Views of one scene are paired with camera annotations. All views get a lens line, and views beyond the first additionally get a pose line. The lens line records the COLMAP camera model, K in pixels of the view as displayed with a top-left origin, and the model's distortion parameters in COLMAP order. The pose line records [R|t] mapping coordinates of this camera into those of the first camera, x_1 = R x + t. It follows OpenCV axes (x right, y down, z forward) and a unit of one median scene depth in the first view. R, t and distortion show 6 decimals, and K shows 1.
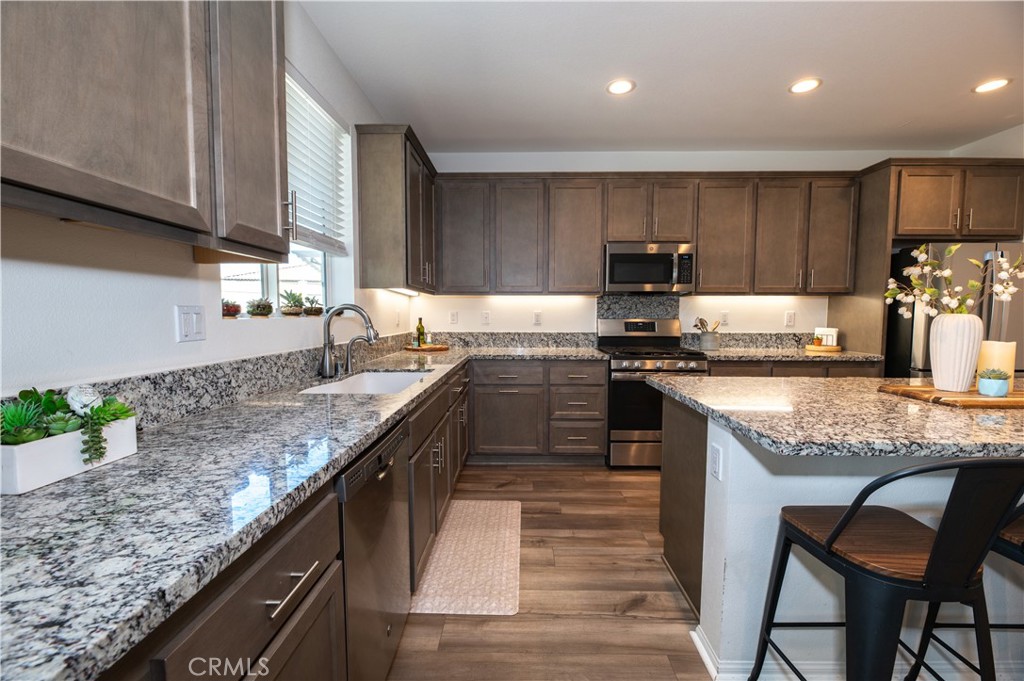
lens RADIAL K [[419.3, 0, 512.0], [0, 419.3, 340.5], [0, 0, 1]] dist [0.000526, -0.000070]
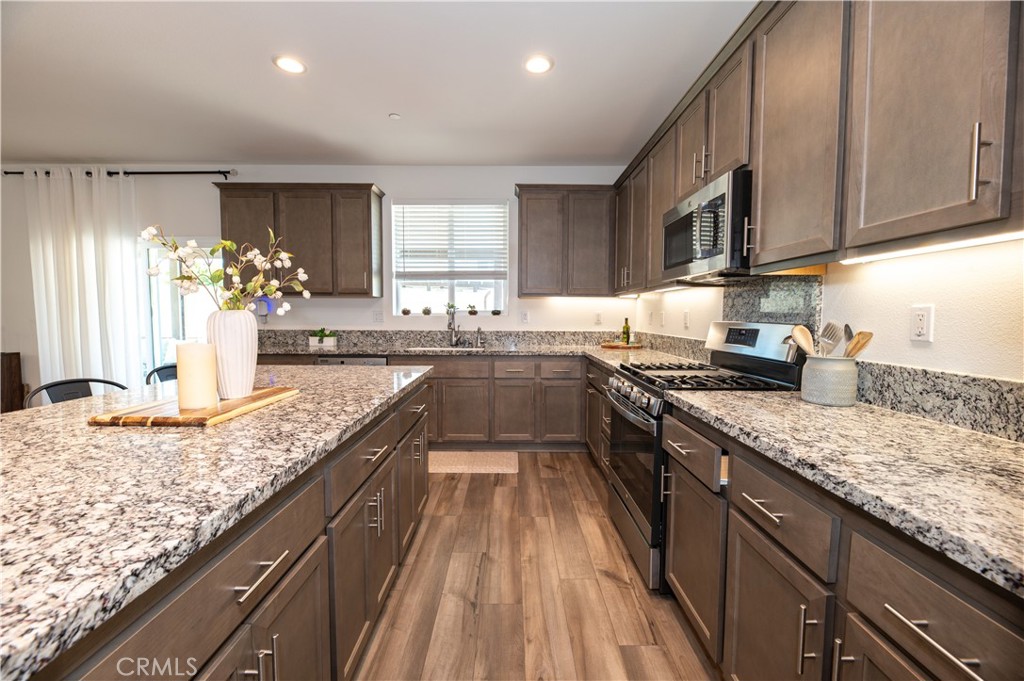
lens RADIAL K [[415.8, 0, 512.0], [0, 415.8, 340.5], [0, 0, 1]] dist [0.000789, -0.000721]
pose [[0.023601, 0.060134, -0.997911, 0.915407], [-0.066777, 0.996055, 0.058443, -0.042304], [0.997489, 0.065258, 0.027524, 0.731868]]
